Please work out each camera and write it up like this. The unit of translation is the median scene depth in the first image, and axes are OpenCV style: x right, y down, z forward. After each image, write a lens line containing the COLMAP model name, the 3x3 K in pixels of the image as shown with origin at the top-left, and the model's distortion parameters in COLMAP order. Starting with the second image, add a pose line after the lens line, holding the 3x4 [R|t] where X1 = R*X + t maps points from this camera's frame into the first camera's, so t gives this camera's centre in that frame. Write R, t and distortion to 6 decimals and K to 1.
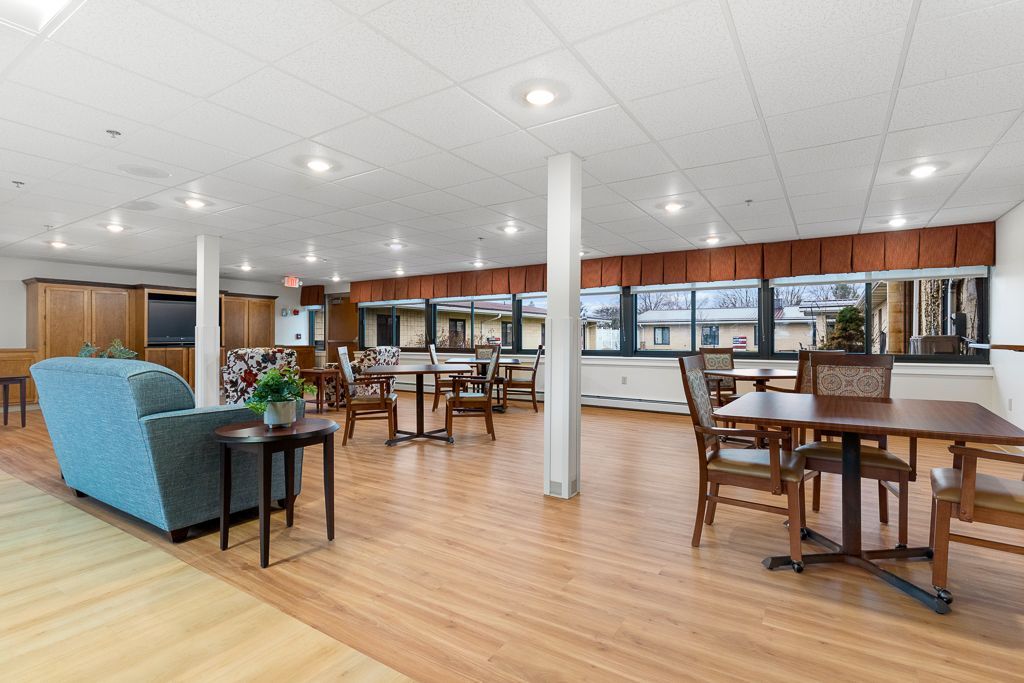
lens RADIAL K [[492.1, 0, 514.4], [0, 492.1, 340.2], [0, 0, 1]] dist [-0.000116, -0.000028]
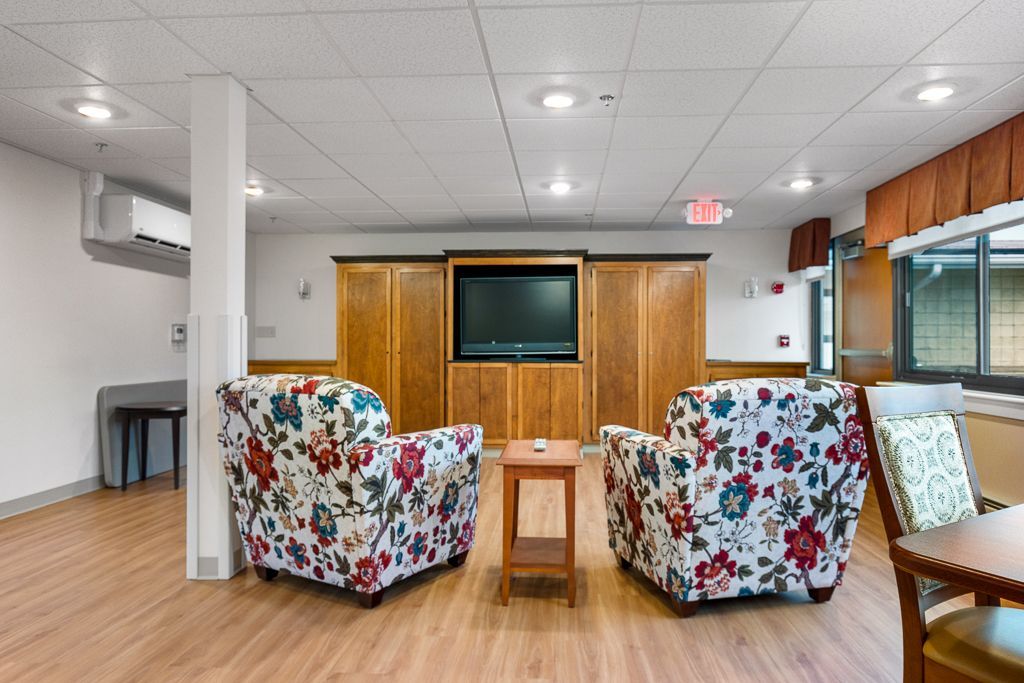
lens RADIAL K [[665.9, 0, 515.2], [0, 665.9, 342.4], [0, 0, 1]] dist [-0.006023, -0.001817]
pose [[0.491466, -0.004547, -0.870885, -0.041281], [-0.002067, 0.999977, -0.006388, -0.002793], [0.870894, 0.004939, 0.491445, 0.705711]]
